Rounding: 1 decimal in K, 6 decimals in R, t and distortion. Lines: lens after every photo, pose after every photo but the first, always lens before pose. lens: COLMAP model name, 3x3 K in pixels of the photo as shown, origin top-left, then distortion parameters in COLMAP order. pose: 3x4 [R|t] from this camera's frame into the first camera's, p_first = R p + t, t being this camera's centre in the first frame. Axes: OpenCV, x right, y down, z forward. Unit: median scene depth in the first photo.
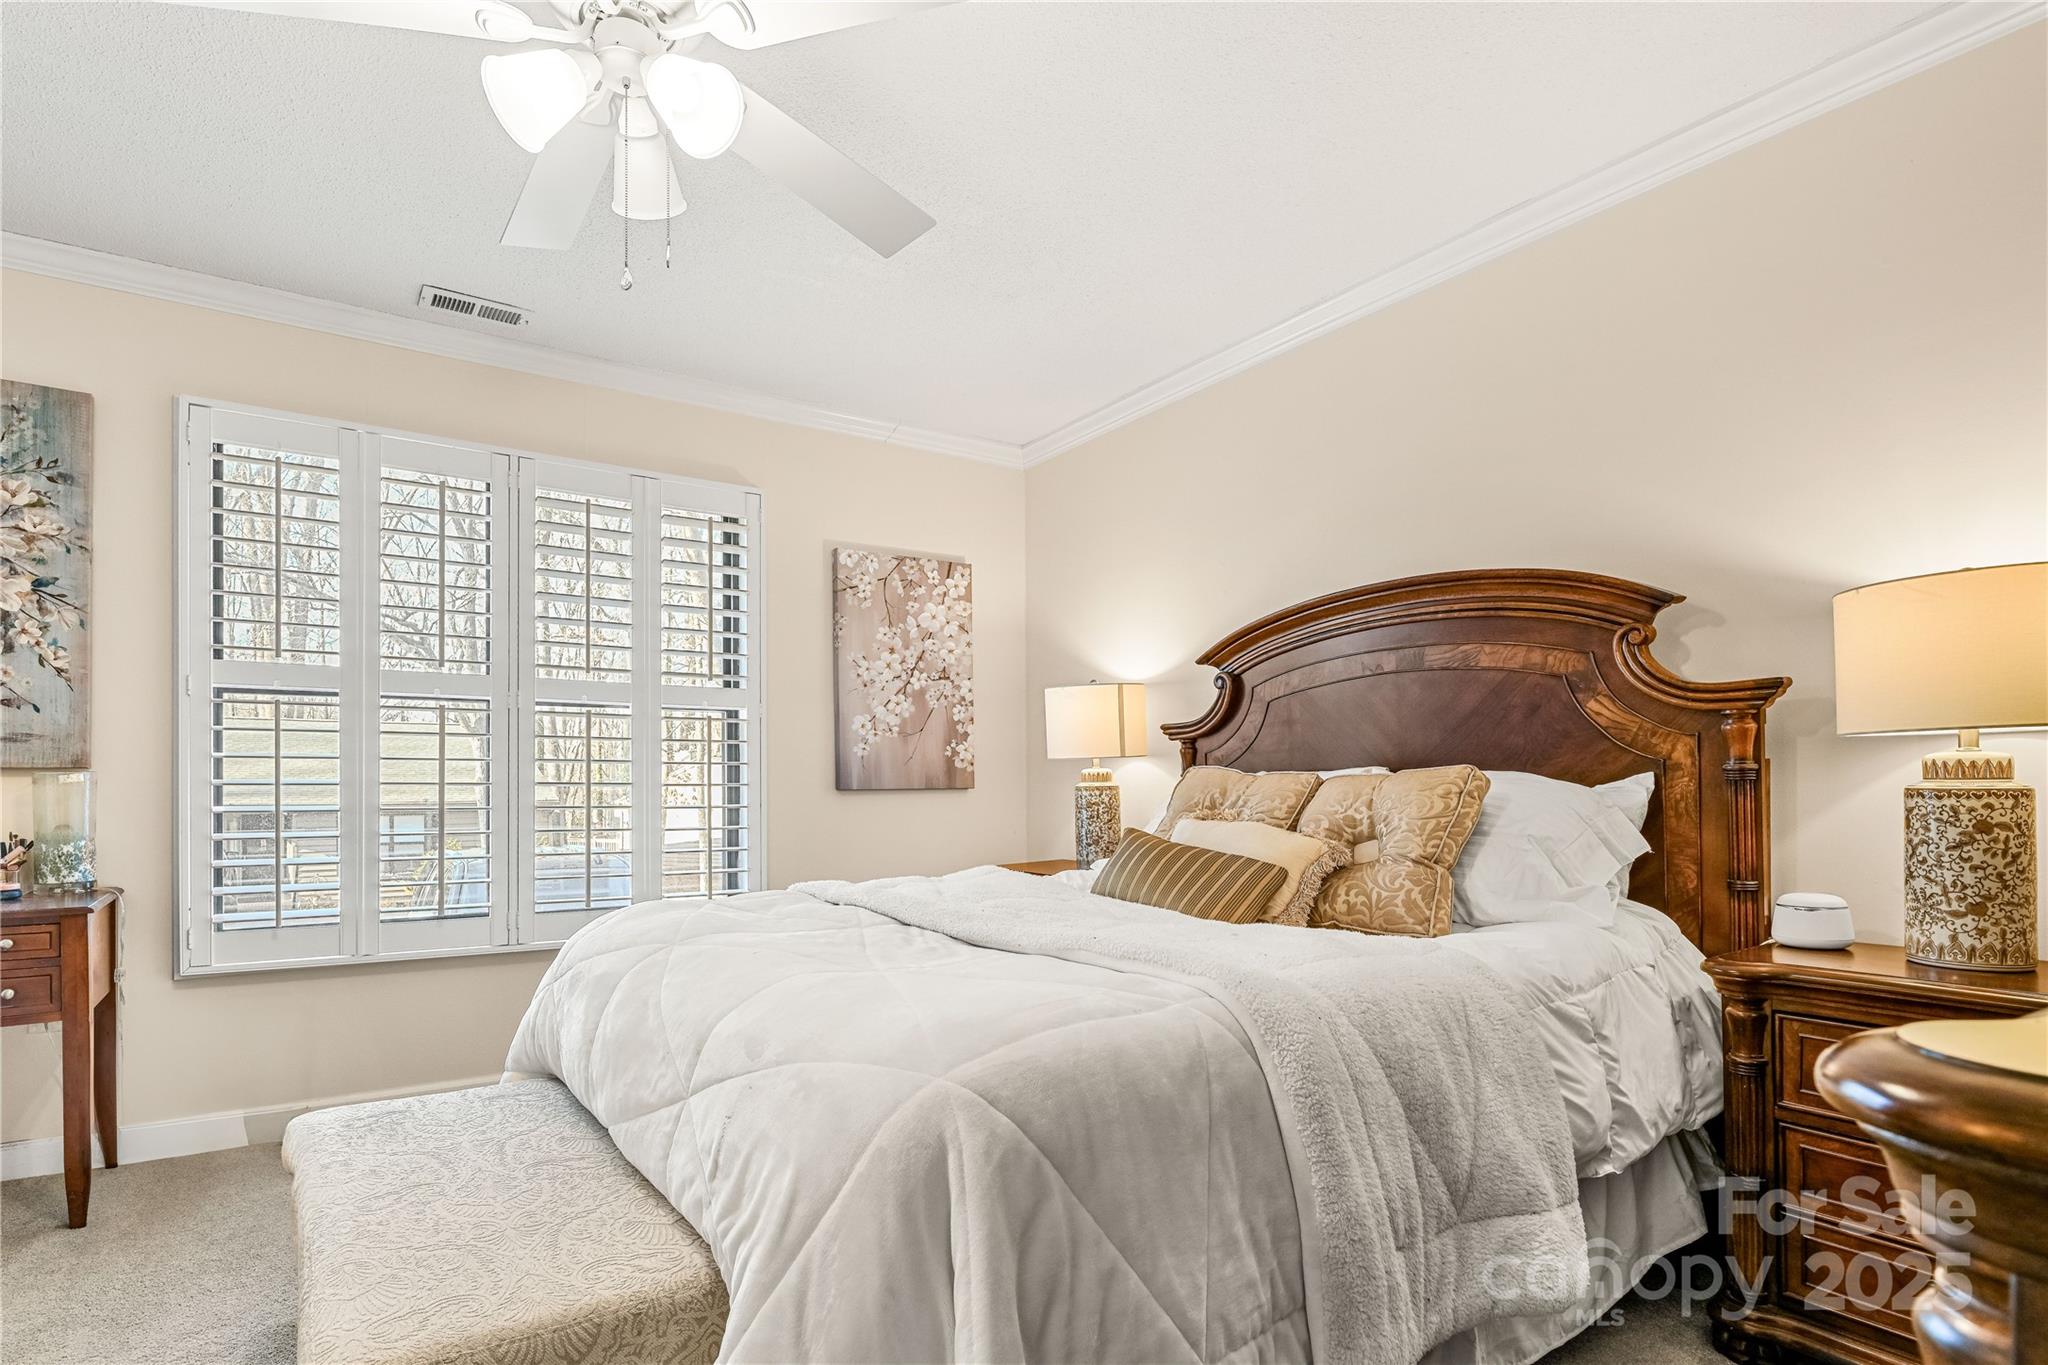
lens RADIAL K [[956.2, 0, 860.1], [0, 956.2, 785.2], [0, 0, 1]] dist [0.006258, 0.003392]
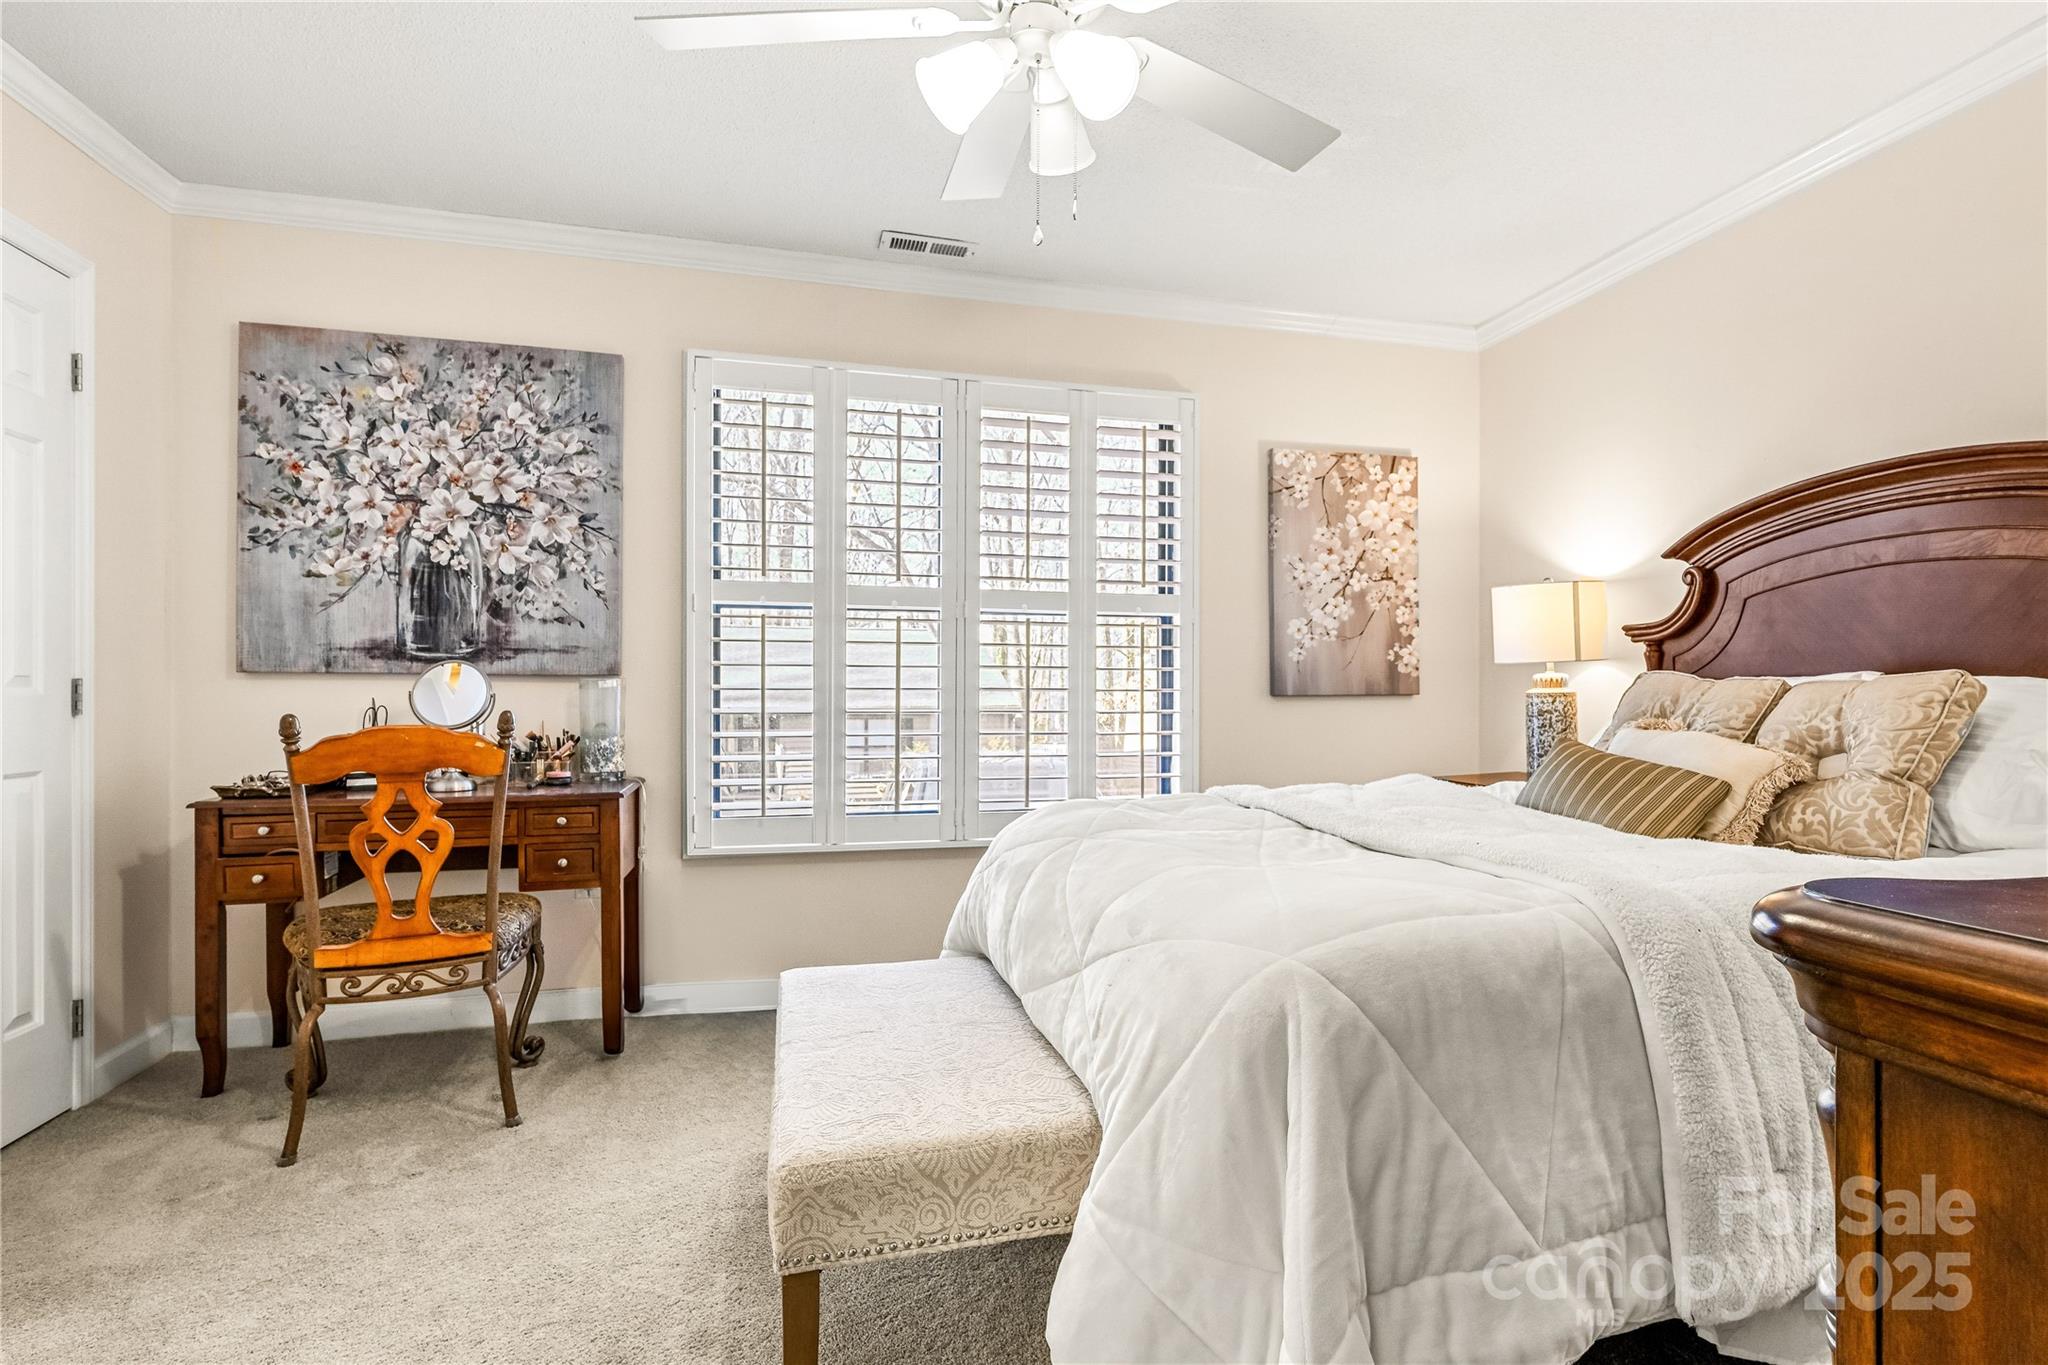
lens RADIAL K [[854.1, 0, 1012.0], [0, 854.1, 689.8], [0, 0, 1]] dist [0.016777, -0.003325]
pose [[0.967713, 0.001421, -0.252049, -0.059780], [-0.001775, 0.999998, -0.001177, 0.000137], [0.252047, 0.001586, 0.967714, 0.085652]]
